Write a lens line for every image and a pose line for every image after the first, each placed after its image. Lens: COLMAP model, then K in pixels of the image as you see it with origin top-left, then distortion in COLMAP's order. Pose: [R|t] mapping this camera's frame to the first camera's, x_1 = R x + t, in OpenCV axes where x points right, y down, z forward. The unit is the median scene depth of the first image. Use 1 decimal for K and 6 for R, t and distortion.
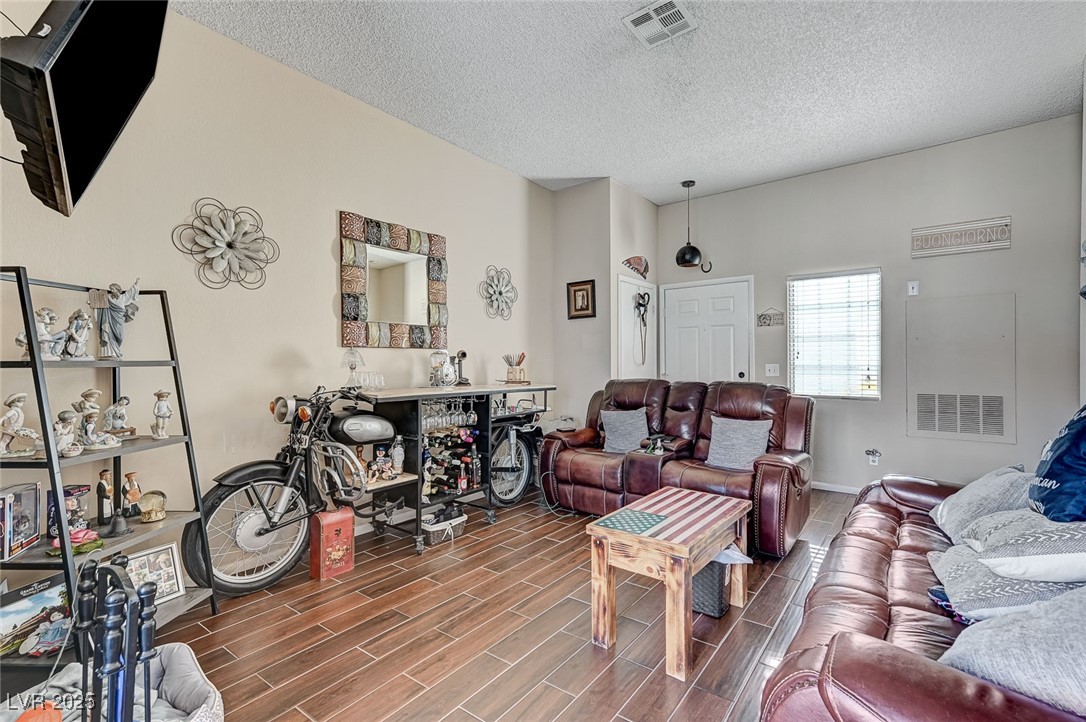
lens RADIAL K [[490.4, 0, 546.8], [0, 490.4, 361.6], [0, 0, 1]] dist [0.002233, 0.000207]
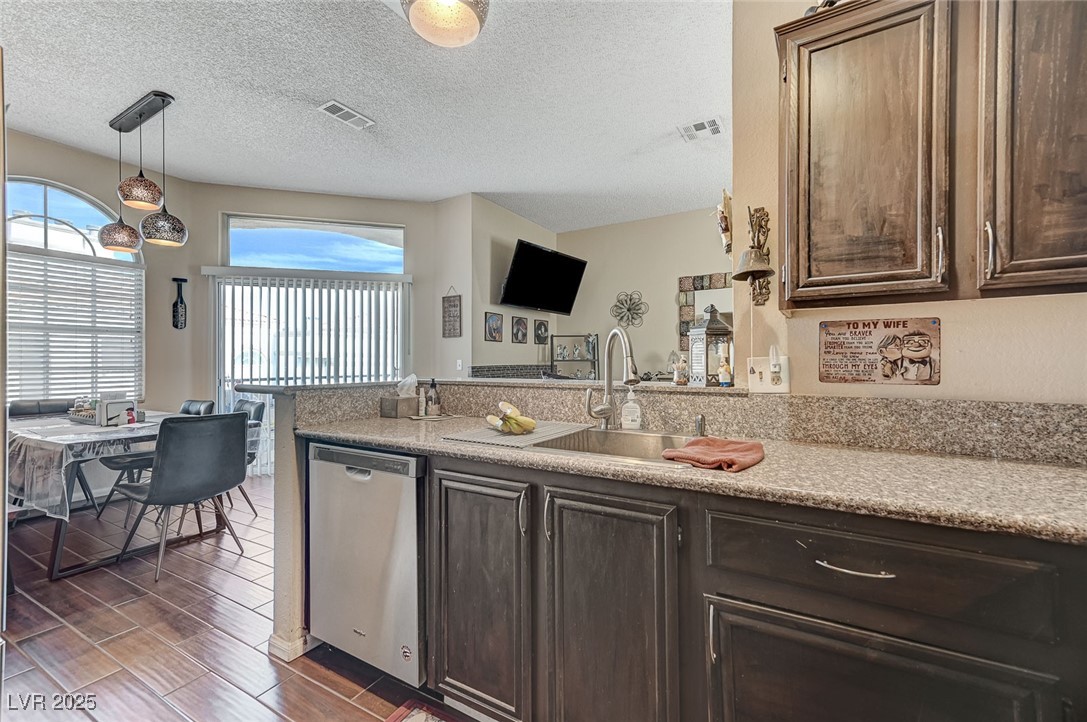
lens RADIAL K [[455.8, 0, 543.1], [0, 455.8, 363.8], [0, 0, 1]] dist [0.014995, -0.000062]
pose [[0.114491, 0.005644, -0.993408, 1.093555], [0.010132, 0.999925, 0.006849, 0.002085], [0.993373, -0.010850, 0.114425, 0.251522]]
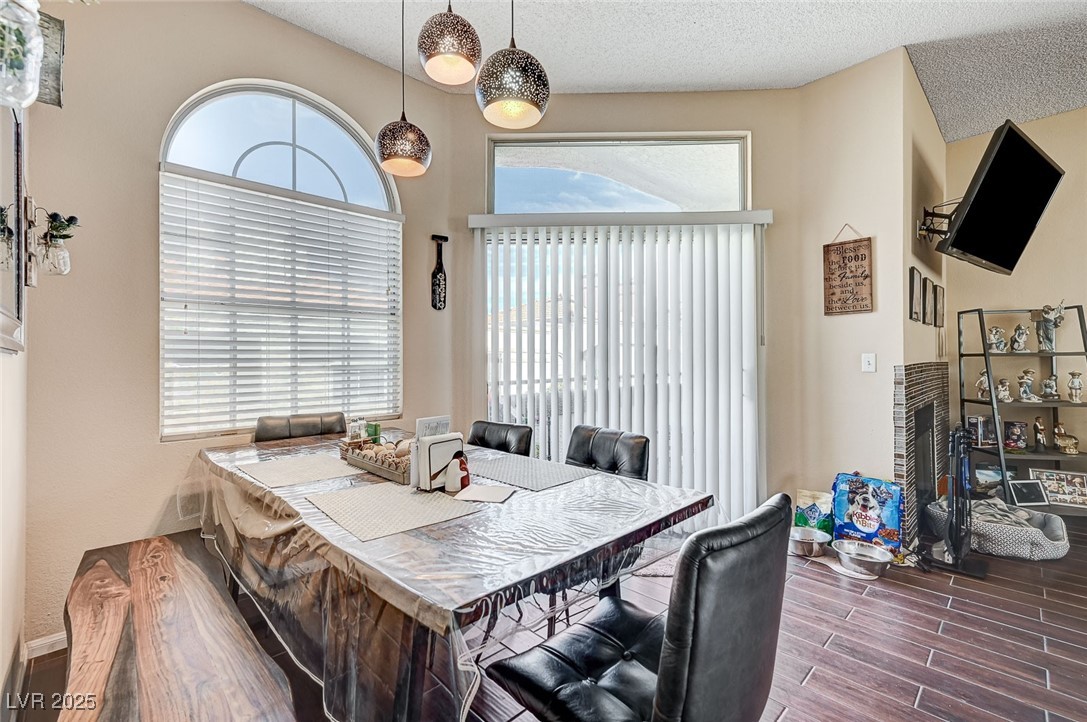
lens RADIAL K [[490.8, 0, 547.3], [0, 490.8, 361.6], [0, 0, 1]] dist [0.002233, 0.000207]
pose [[-0.161909, 0.006617, -0.986783, 0.613477], [0.013583, 0.999898, 0.004477, -0.000621], [0.986712, -0.012679, -0.161983, -0.230525]]
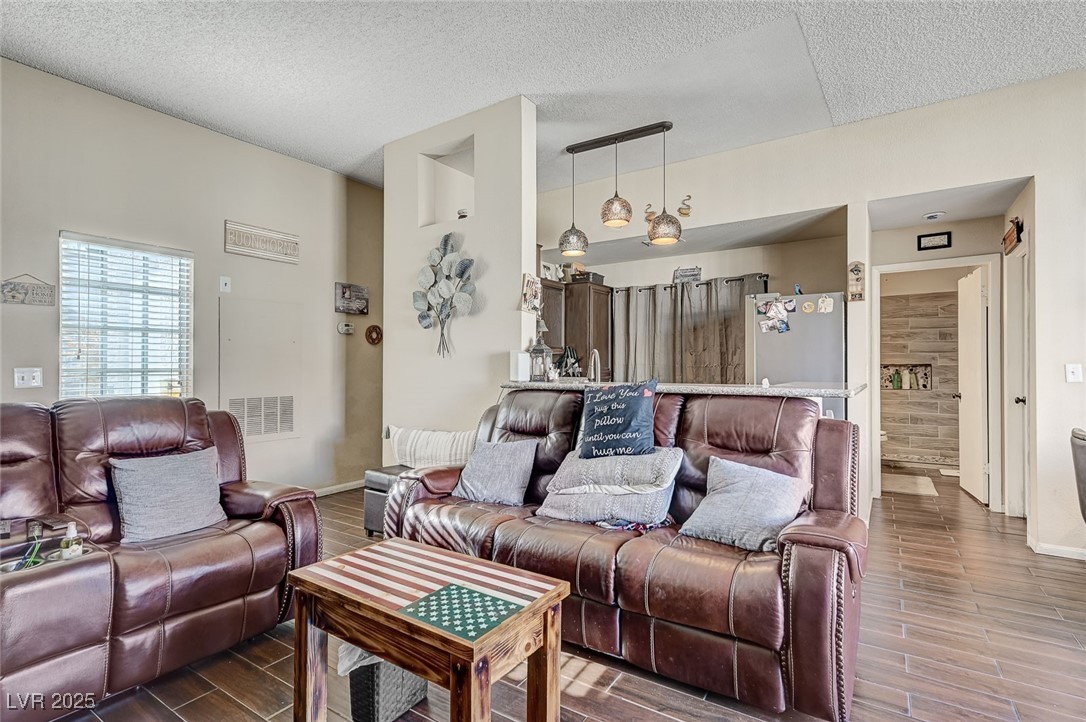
lens RADIAL K [[519.5, 0, 543.0], [0, 519.5, 361.0], [0, 0, 1]] dist [-0.000141, 0.000006]
pose [[-0.072494, 0.011692, 0.997300, -0.806448], [-0.004701, 0.999916, -0.012064, 0.008935], [-0.997358, -0.005563, -0.072433, 1.465865]]
